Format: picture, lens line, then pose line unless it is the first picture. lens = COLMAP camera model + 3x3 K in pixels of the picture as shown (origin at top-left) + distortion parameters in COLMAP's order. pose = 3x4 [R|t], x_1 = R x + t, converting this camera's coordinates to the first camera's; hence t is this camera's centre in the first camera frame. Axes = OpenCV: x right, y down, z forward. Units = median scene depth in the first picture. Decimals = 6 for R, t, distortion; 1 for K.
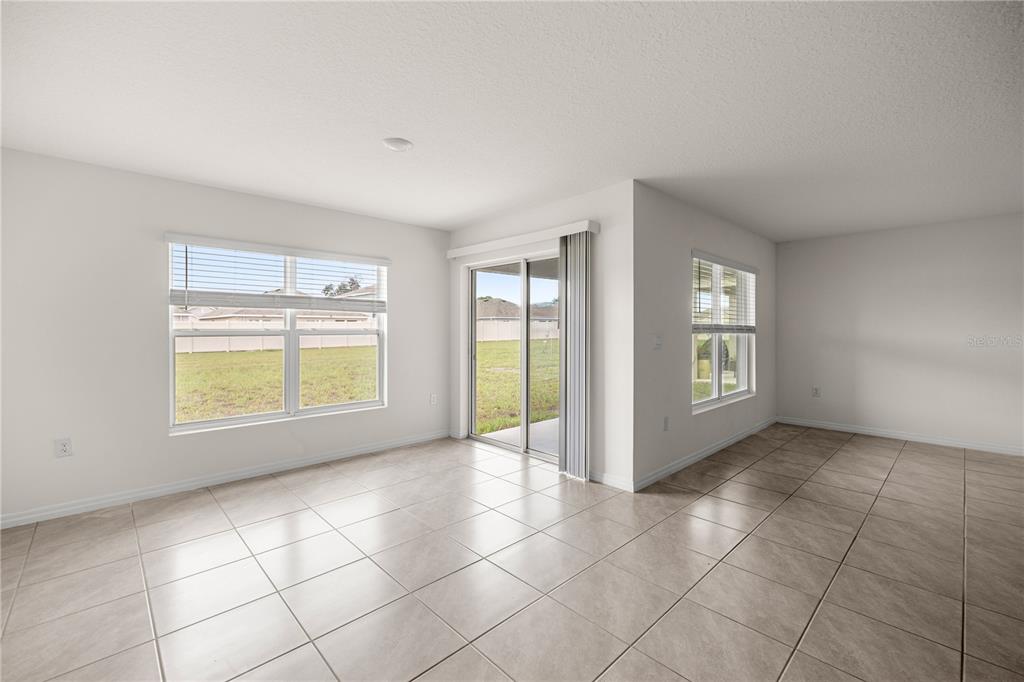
lens RADIAL K [[438.2, 0, 515.4], [0, 438.2, 333.5], [0, 0, 1]] dist [0.000835, 0.000197]
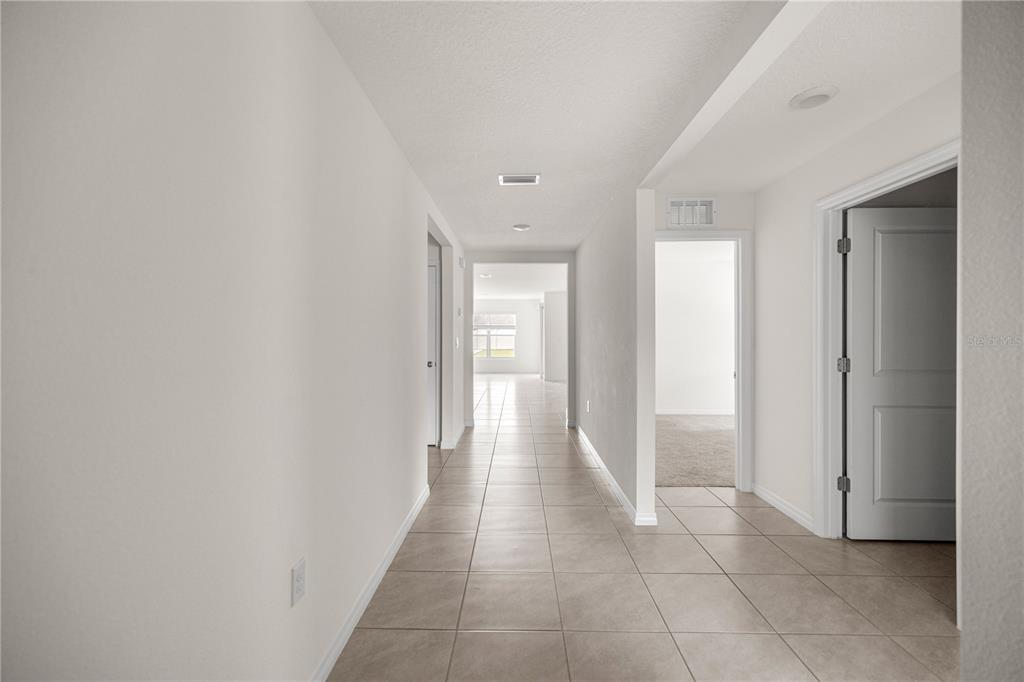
lens RADIAL K [[438.2, 0, 515.4], [0, 438.2, 333.5], [0, 0, 1]] dist [0.000835, 0.000197]
pose [[0.701725, -0.002283, -0.712444, 2.292427], [-0.007933, 0.999908, -0.011018, 0.024662], [0.712404, 0.013383, 0.701642, -1.445276]]
